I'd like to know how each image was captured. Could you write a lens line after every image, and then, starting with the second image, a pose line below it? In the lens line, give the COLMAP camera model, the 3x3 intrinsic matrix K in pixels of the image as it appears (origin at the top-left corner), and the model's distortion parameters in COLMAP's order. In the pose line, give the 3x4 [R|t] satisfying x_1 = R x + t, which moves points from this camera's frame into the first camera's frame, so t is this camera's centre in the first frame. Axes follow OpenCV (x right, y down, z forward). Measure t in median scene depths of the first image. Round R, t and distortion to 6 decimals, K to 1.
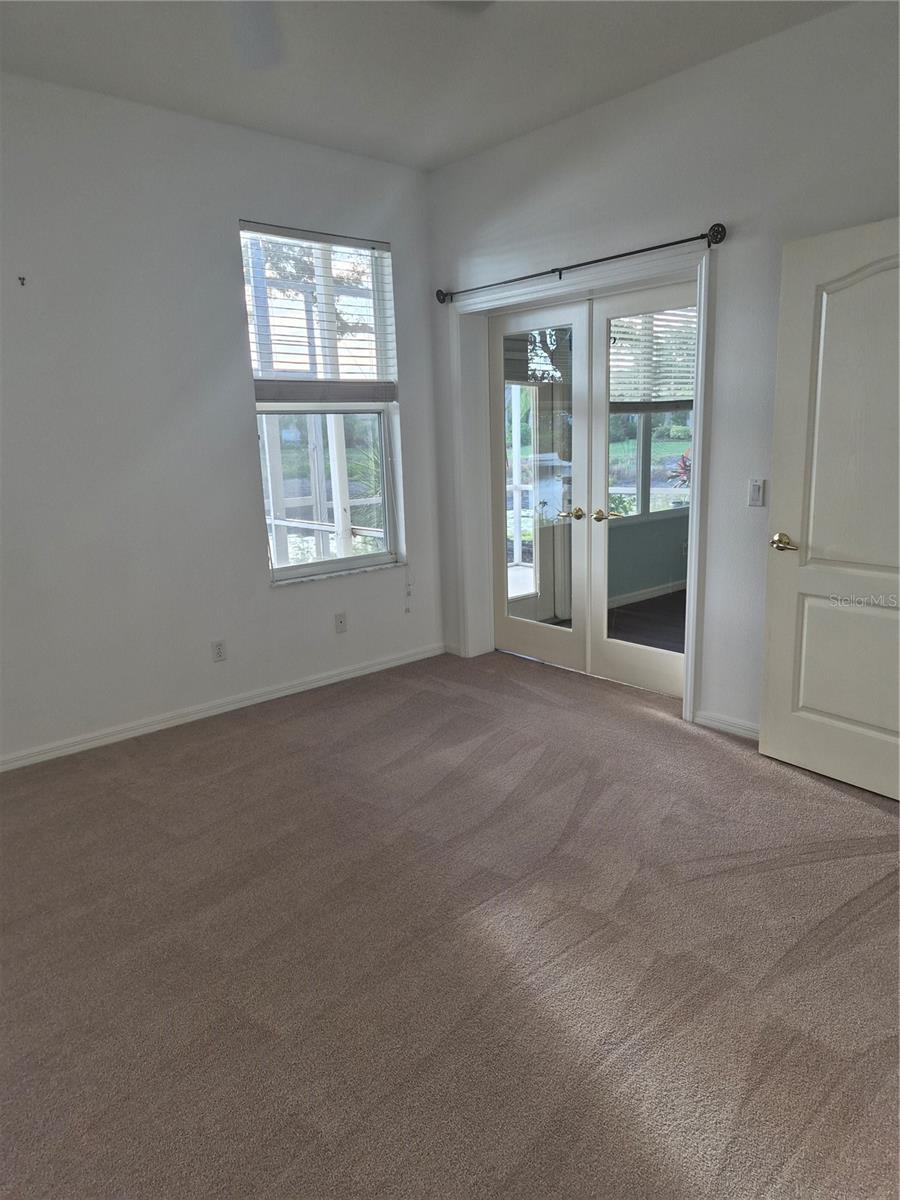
lens RADIAL K [[813.2, 0, 448.7], [0, 813.2, 604.6], [0, 0, 1]] dist [0.063043, -0.059233]
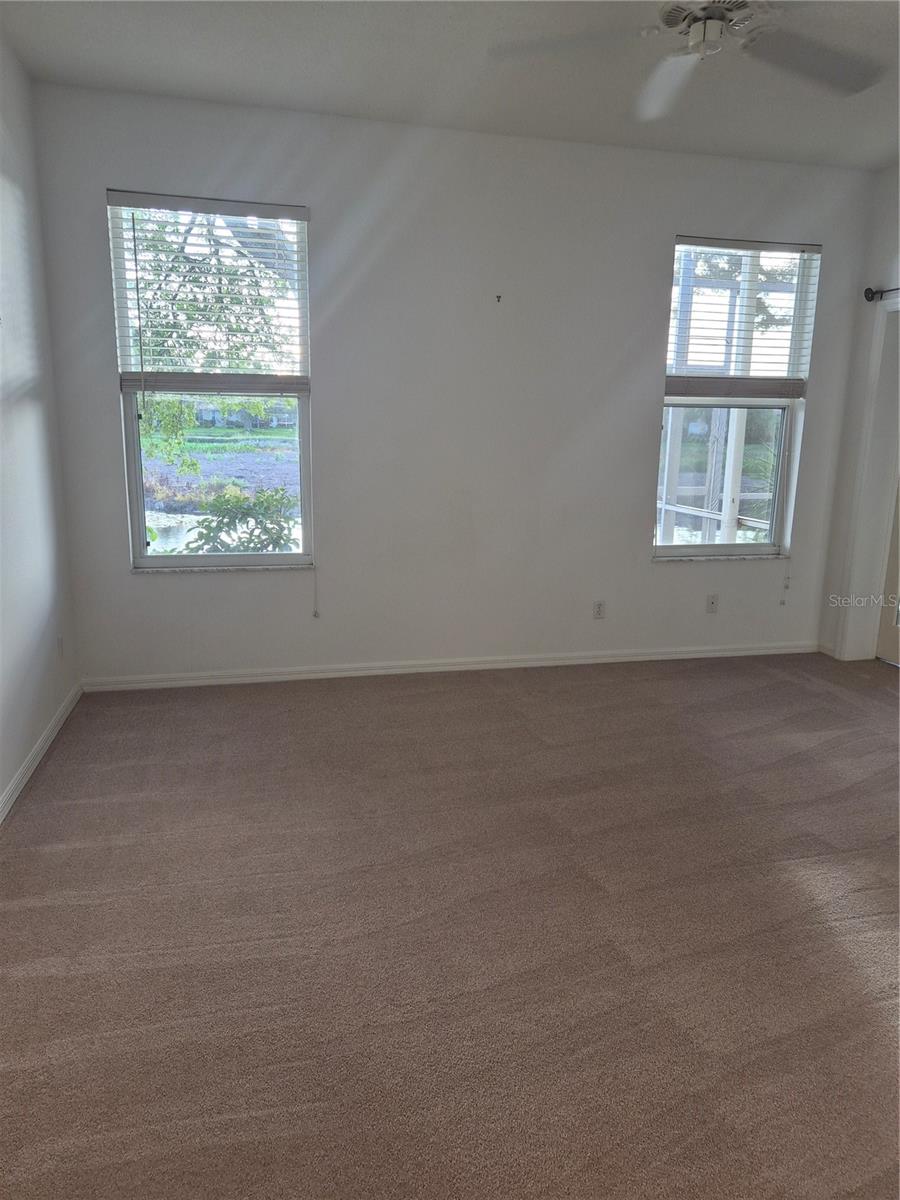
lens RADIAL K [[813.2, 0, 442.7], [0, 813.2, 600.7], [0, 0, 1]] dist [0.063043, -0.059233]
pose [[0.884701, 0.144208, -0.443292, 0.030387], [-0.141249, 0.989170, 0.039891, 0.026084], [0.444244, 0.027323, 0.895489, -0.122260]]
